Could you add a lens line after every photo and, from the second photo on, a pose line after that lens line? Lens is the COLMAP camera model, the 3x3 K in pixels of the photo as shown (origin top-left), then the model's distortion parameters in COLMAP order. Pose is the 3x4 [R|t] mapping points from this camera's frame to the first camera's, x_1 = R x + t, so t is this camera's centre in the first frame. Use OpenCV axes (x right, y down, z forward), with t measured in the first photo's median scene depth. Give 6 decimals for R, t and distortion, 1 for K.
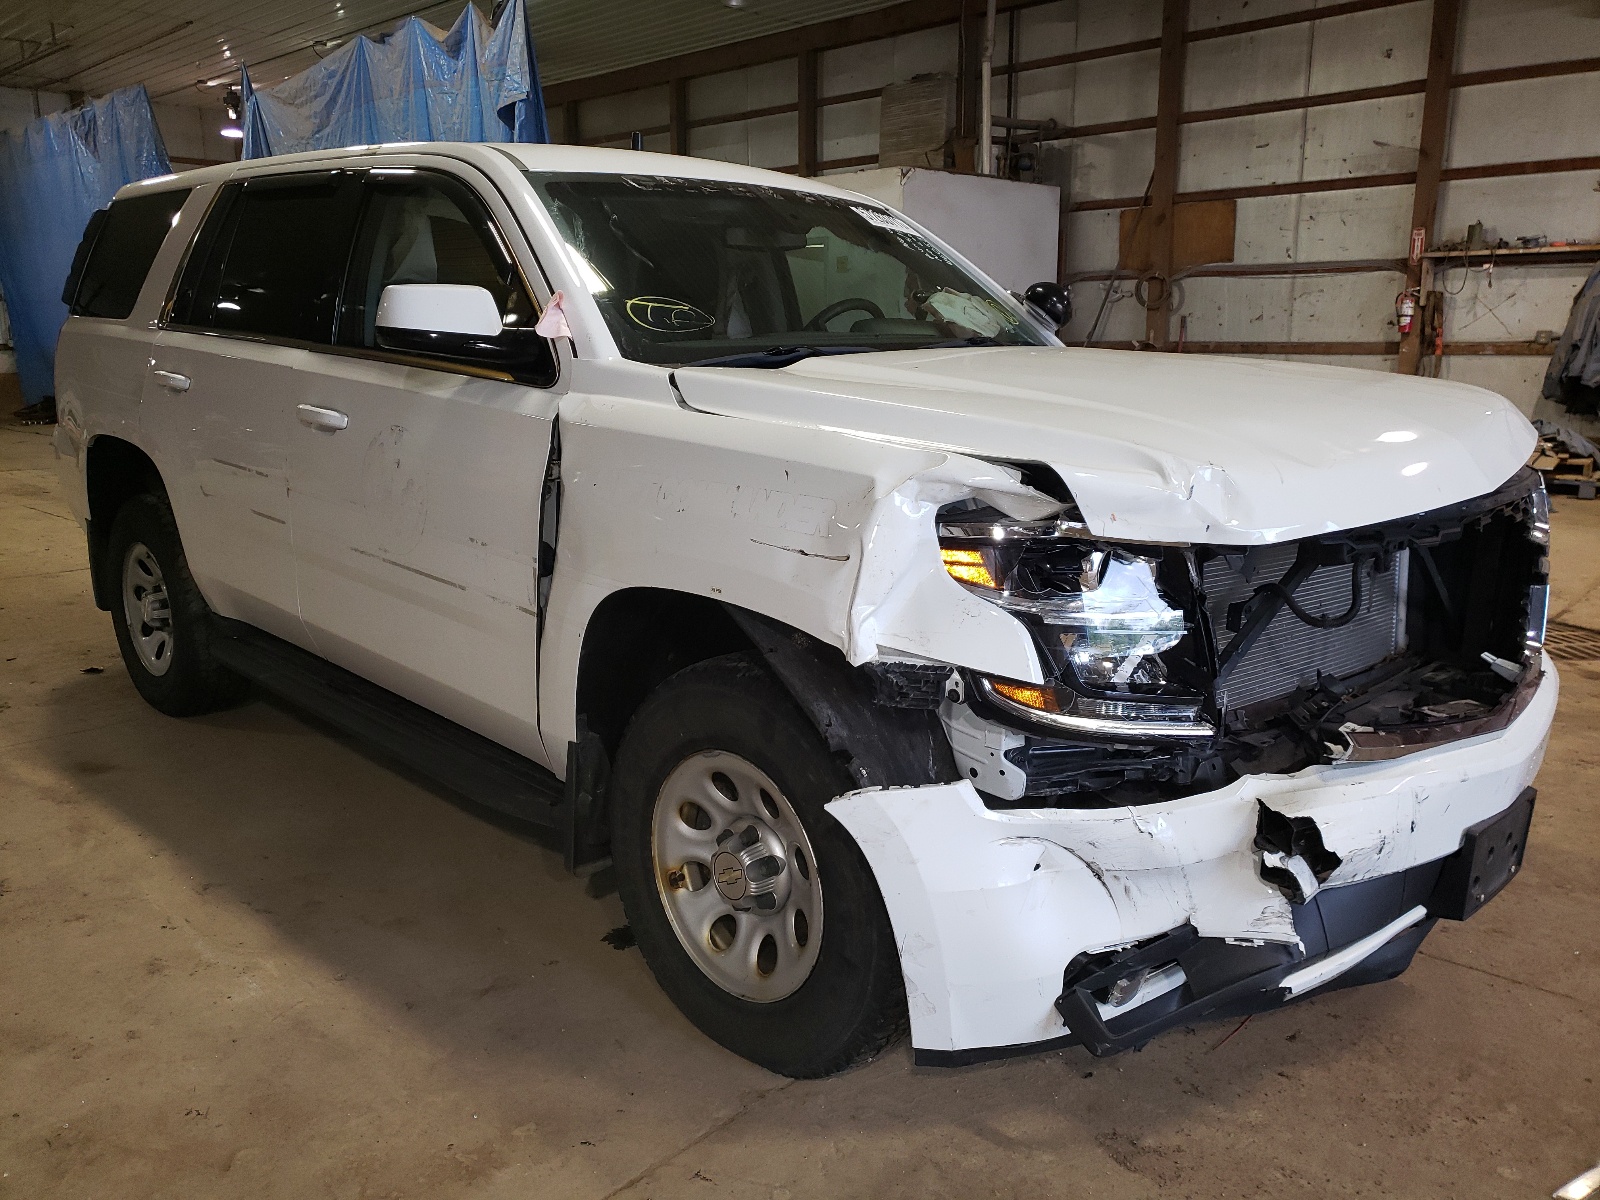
lens RADIAL K [[1290.8, 0, 803.8], [0, 1290.8, 595.0], [0, 0, 1]] dist [-0.000015, 0.029111]
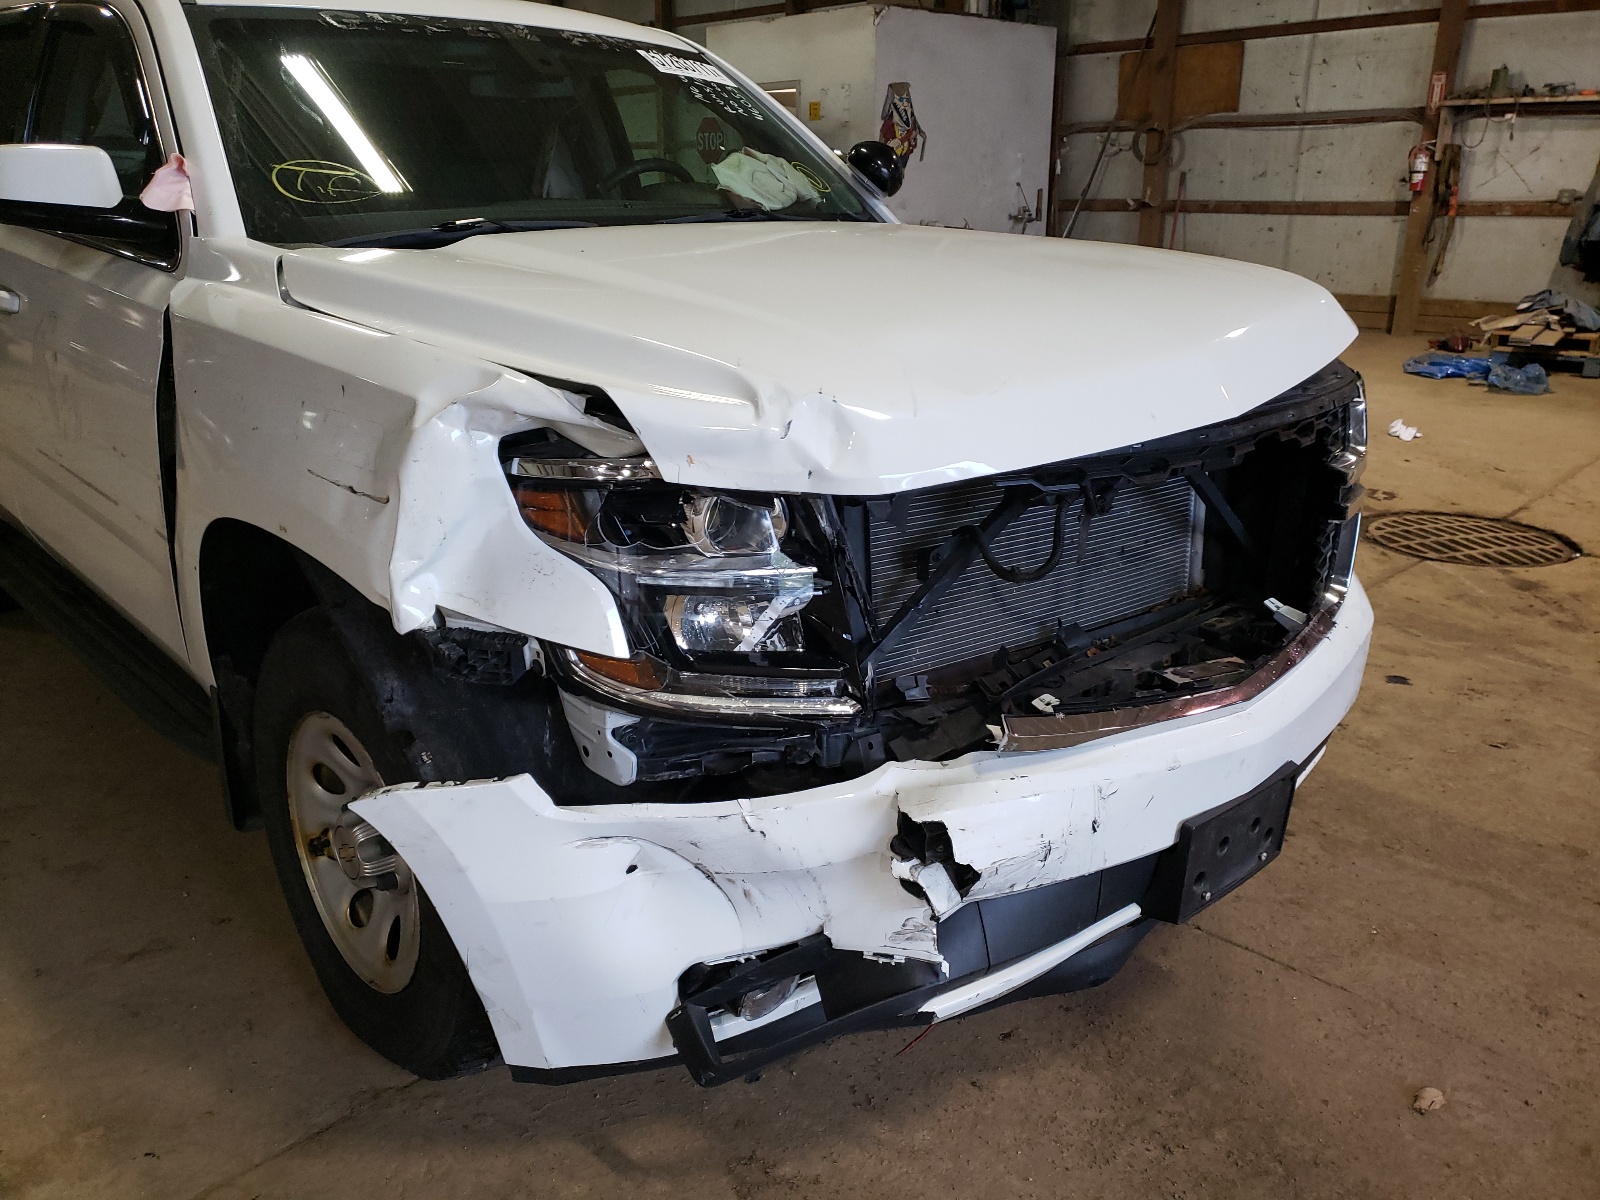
lens RADIAL K [[1286.2, 0, 792.1], [0, 1286.2, 605.8], [0, 0, 1]] dist [0.016687, -0.000411]
pose [[0.999306, 0.013757, -0.034614, 0.266719], [-0.009711, 0.993382, 0.114442, -0.048453], [0.035960, -0.114026, 0.992827, 0.162591]]
